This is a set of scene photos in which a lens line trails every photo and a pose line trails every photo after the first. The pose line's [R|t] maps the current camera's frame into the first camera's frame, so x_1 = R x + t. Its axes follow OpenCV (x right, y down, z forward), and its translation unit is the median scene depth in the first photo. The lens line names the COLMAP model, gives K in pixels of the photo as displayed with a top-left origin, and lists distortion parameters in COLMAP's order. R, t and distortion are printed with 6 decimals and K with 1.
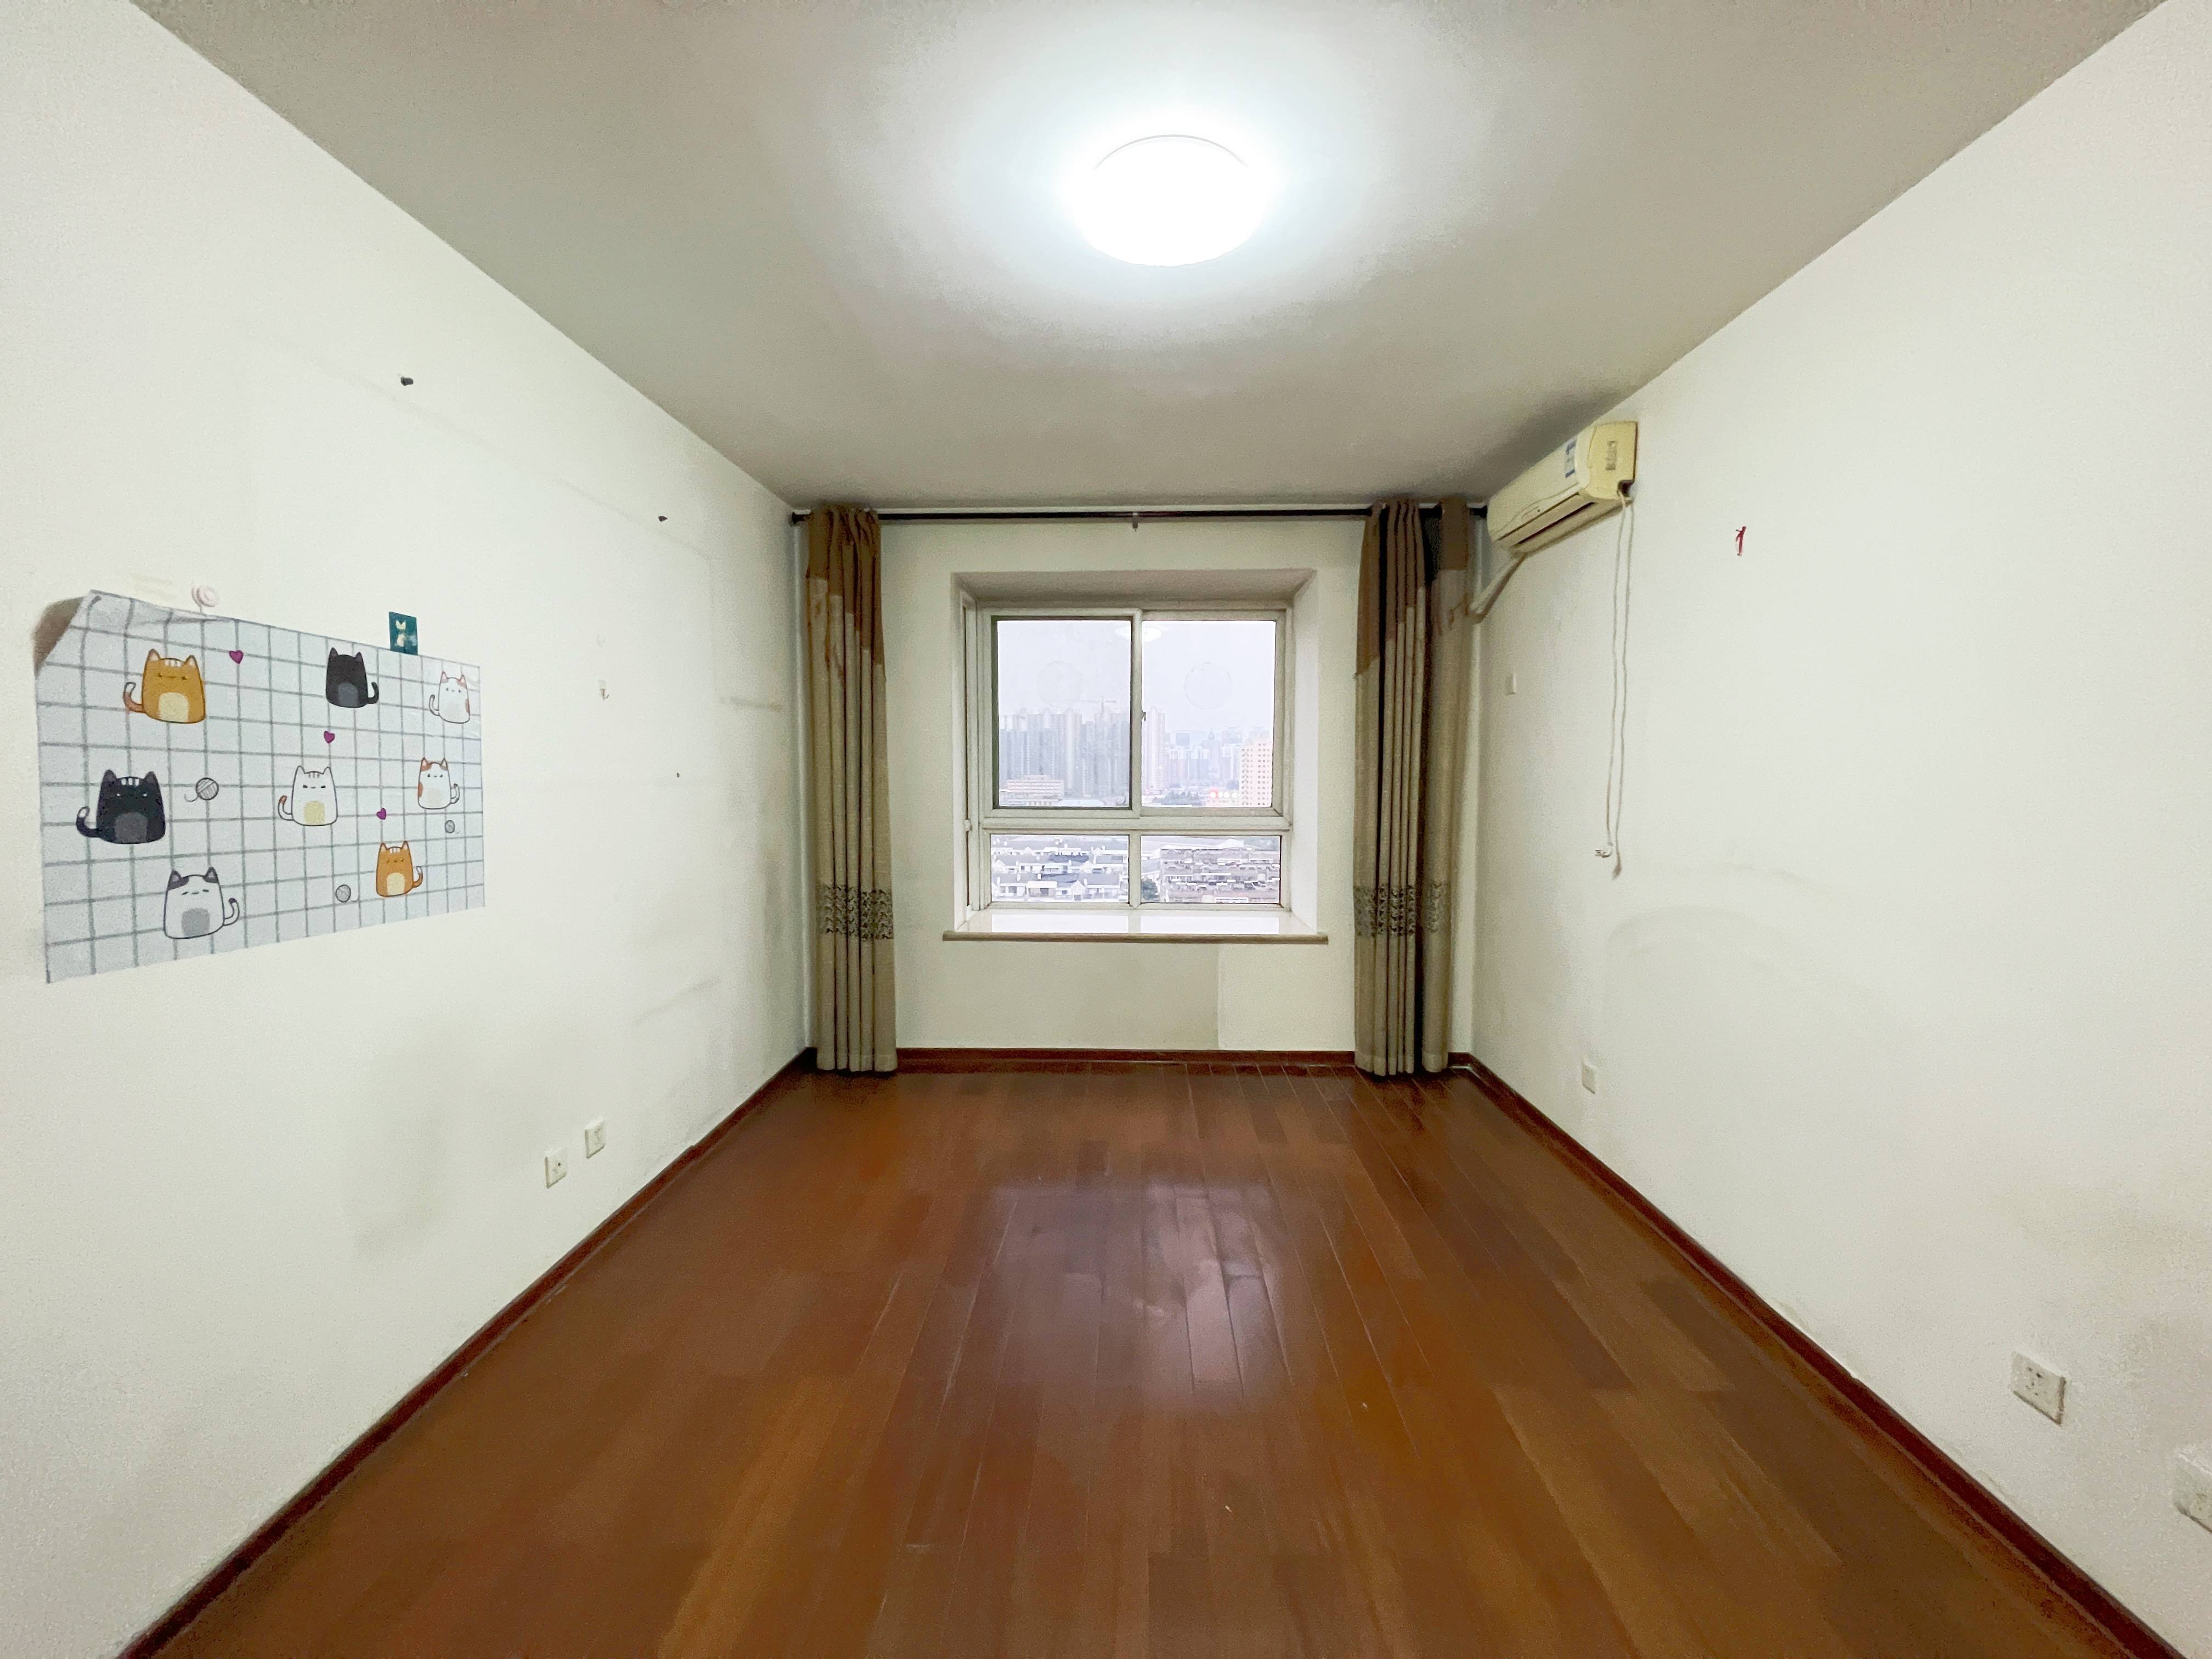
lens RADIAL K [[889.6, 0, 1108.2], [0, 889.6, 826.5], [0, 0, 1]] dist [0.003075, 0.000258]
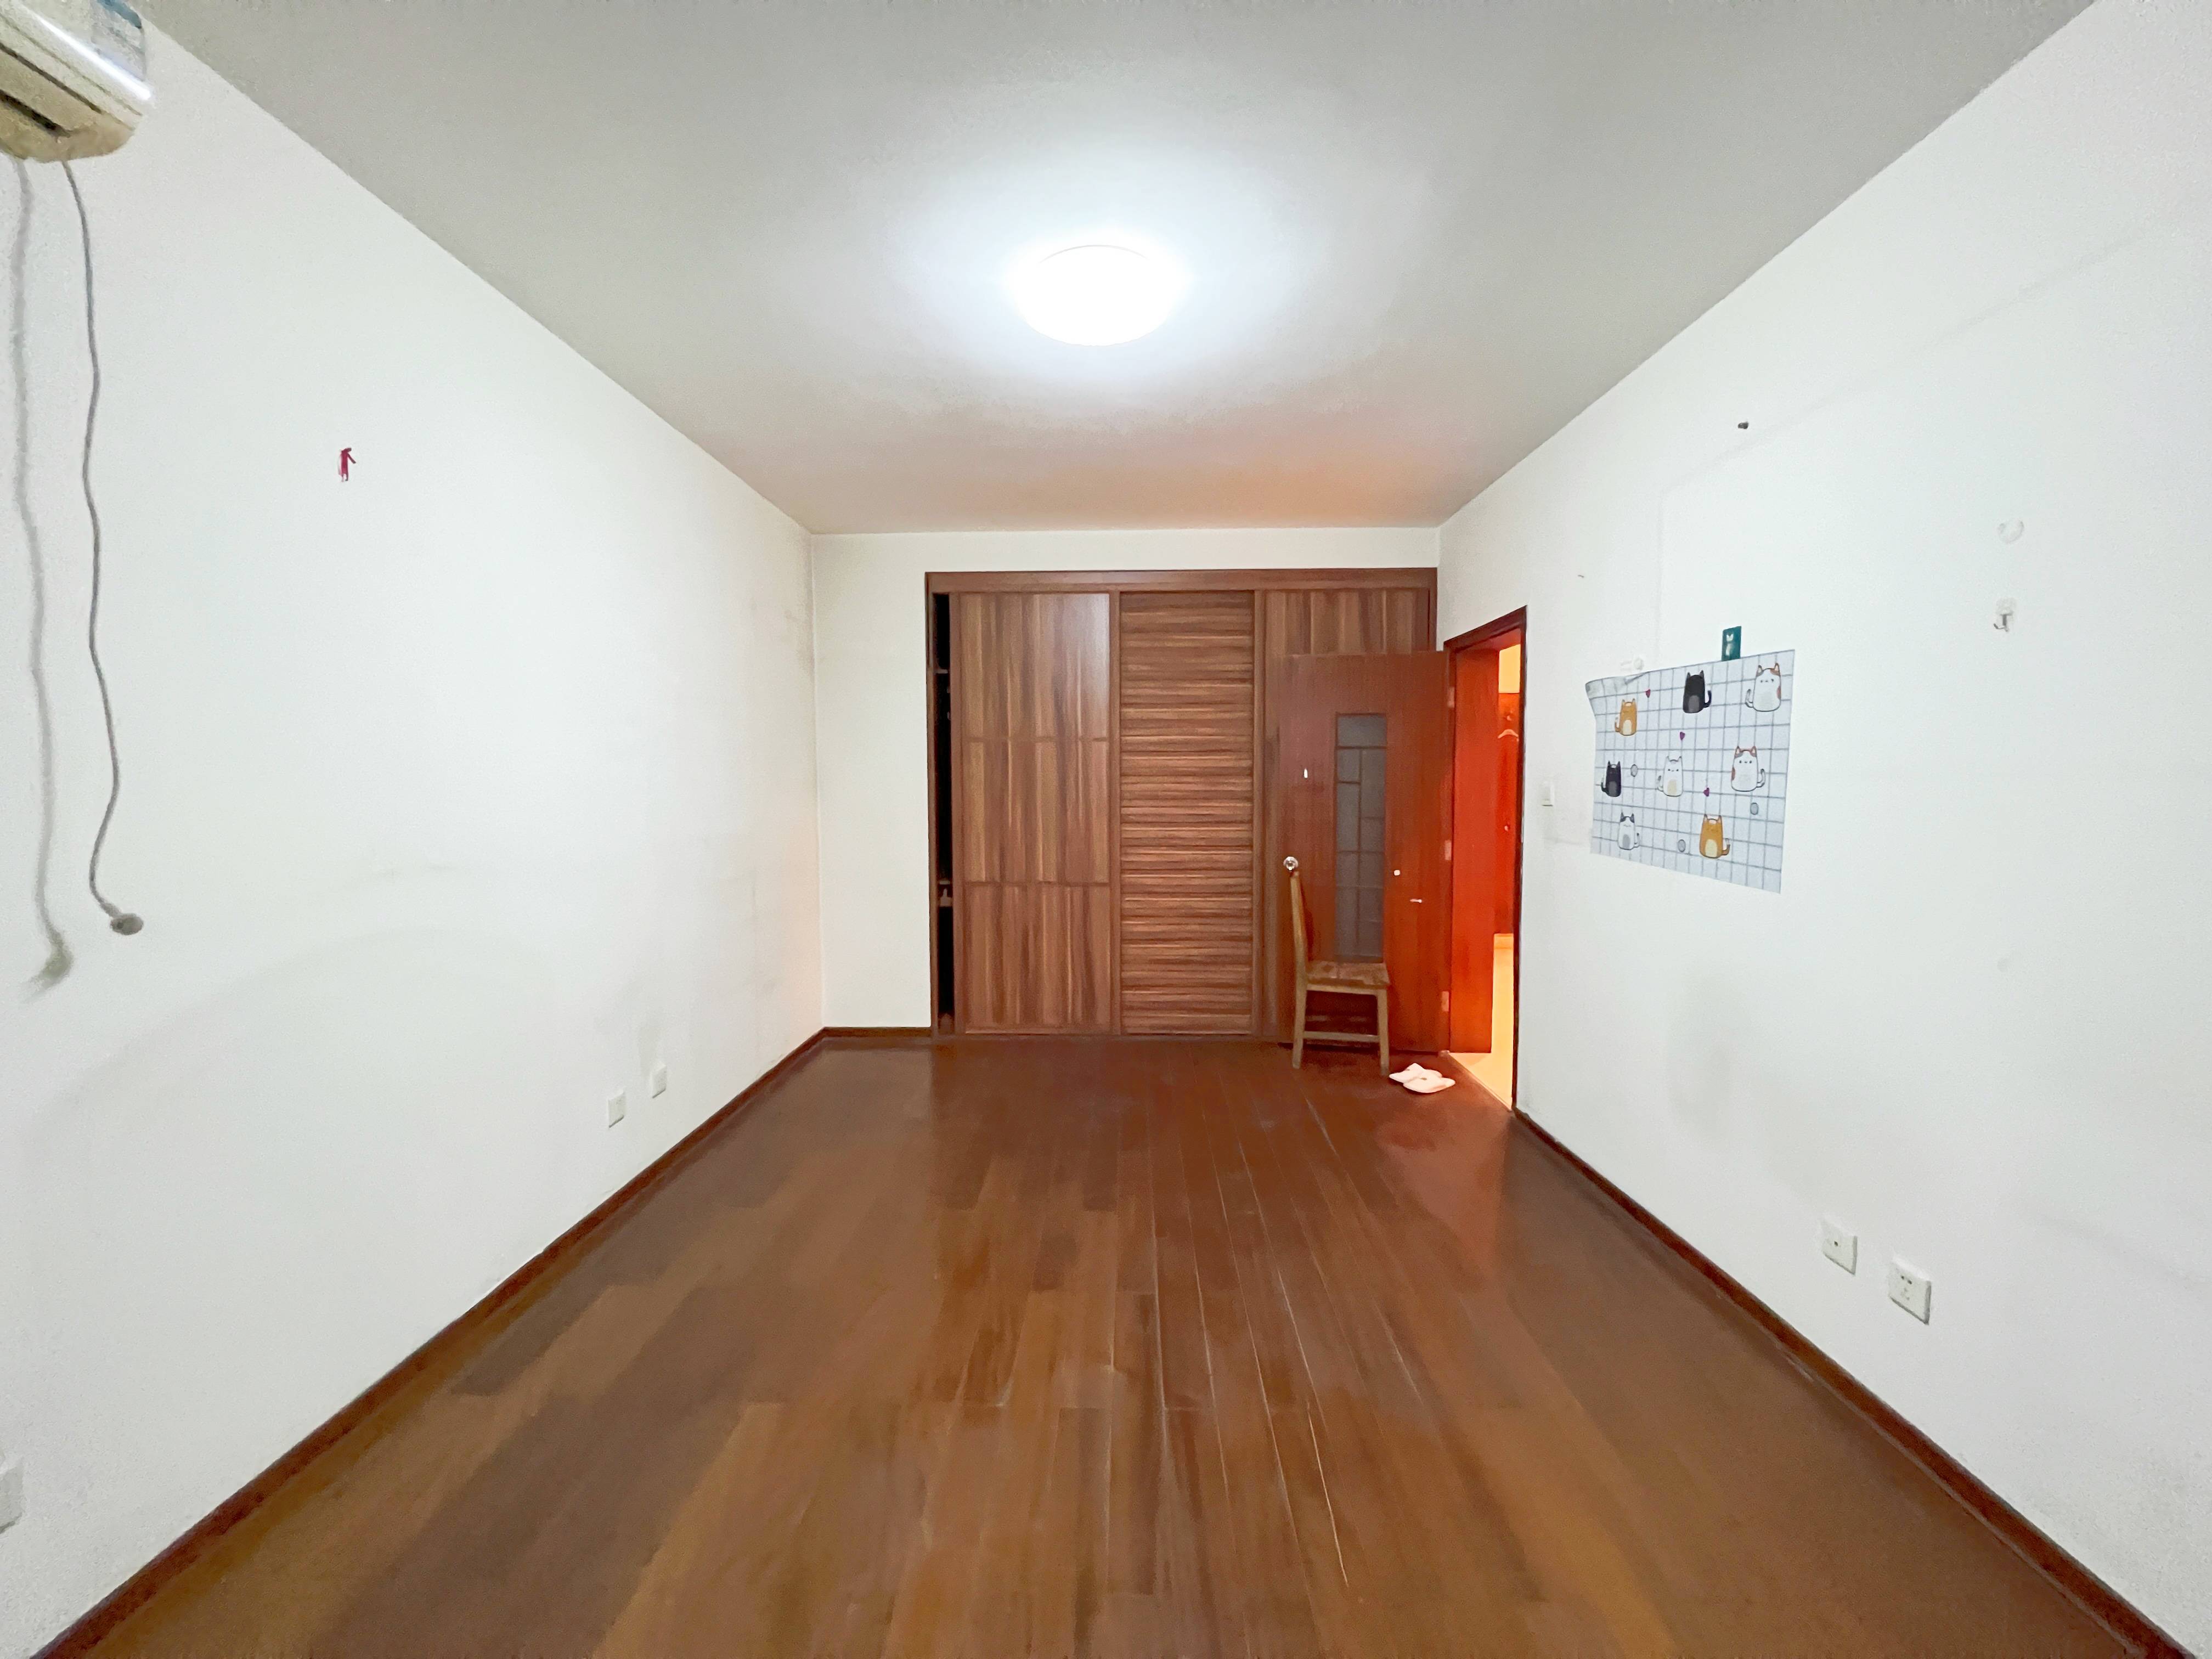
lens RADIAL K [[889.6, 0, 1106.8], [0, 889.6, 827.6], [0, 0, 1]] dist [0.003075, 0.000258]
pose [[-0.999994, 0.002488, -0.002267, 0.058674], [0.002195, 0.992612, 0.121312, -0.124912], [0.002552, 0.121307, -0.992612, 2.355110]]
